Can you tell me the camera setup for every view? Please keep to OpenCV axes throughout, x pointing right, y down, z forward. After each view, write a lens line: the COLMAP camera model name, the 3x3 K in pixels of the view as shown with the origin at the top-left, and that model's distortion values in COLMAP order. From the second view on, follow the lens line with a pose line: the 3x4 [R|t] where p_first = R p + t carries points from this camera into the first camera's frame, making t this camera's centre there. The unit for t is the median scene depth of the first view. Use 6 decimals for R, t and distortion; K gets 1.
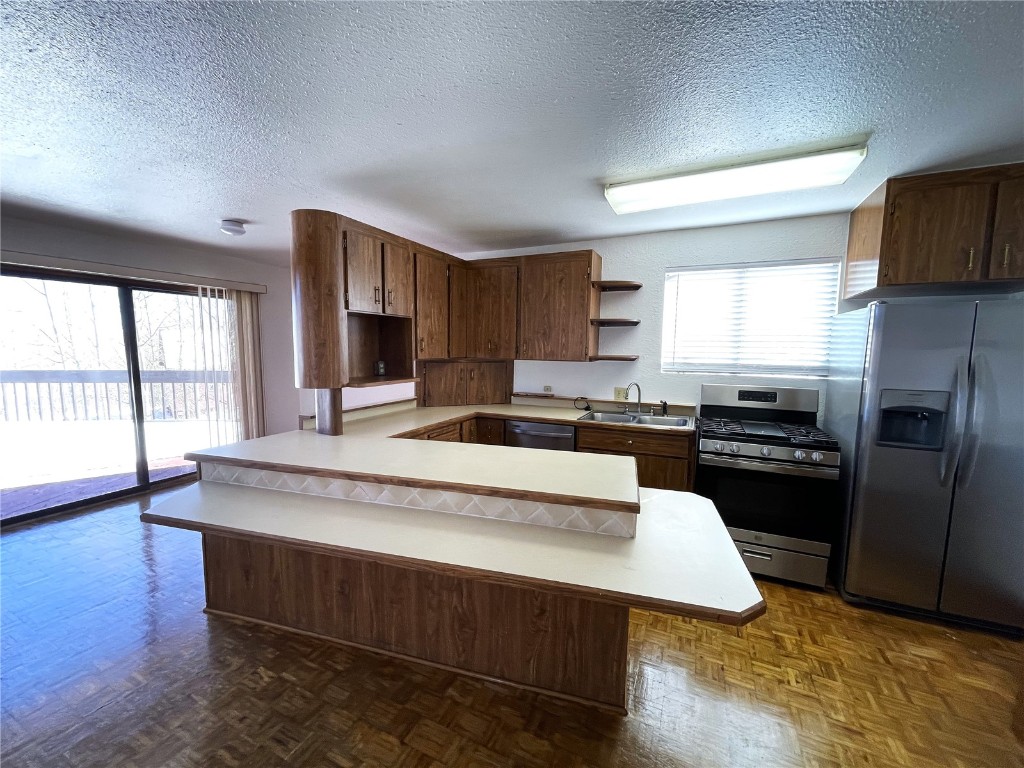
lens RADIAL K [[413.7, 0, 509.9], [0, 413.7, 388.9], [0, 0, 1]] dist [-0.000620, -0.000049]
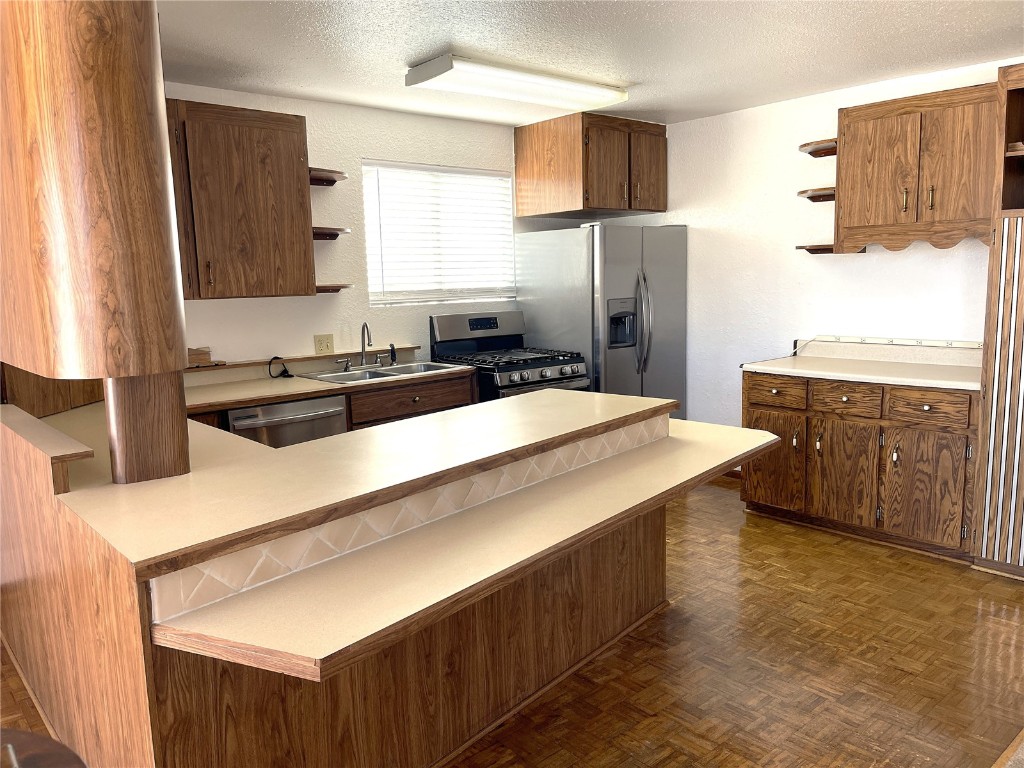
lens RADIAL K [[771.9, 0, 512.0], [0, 771.9, 384.0], [0, 0, 1]] dist [0.108088, -0.158975]
pose [[0.393393, -0.151197, 0.906852, -0.893993], [0.124921, 0.986027, 0.110207, -0.028462], [-0.910844, 0.069931, 0.406784, 0.276748]]
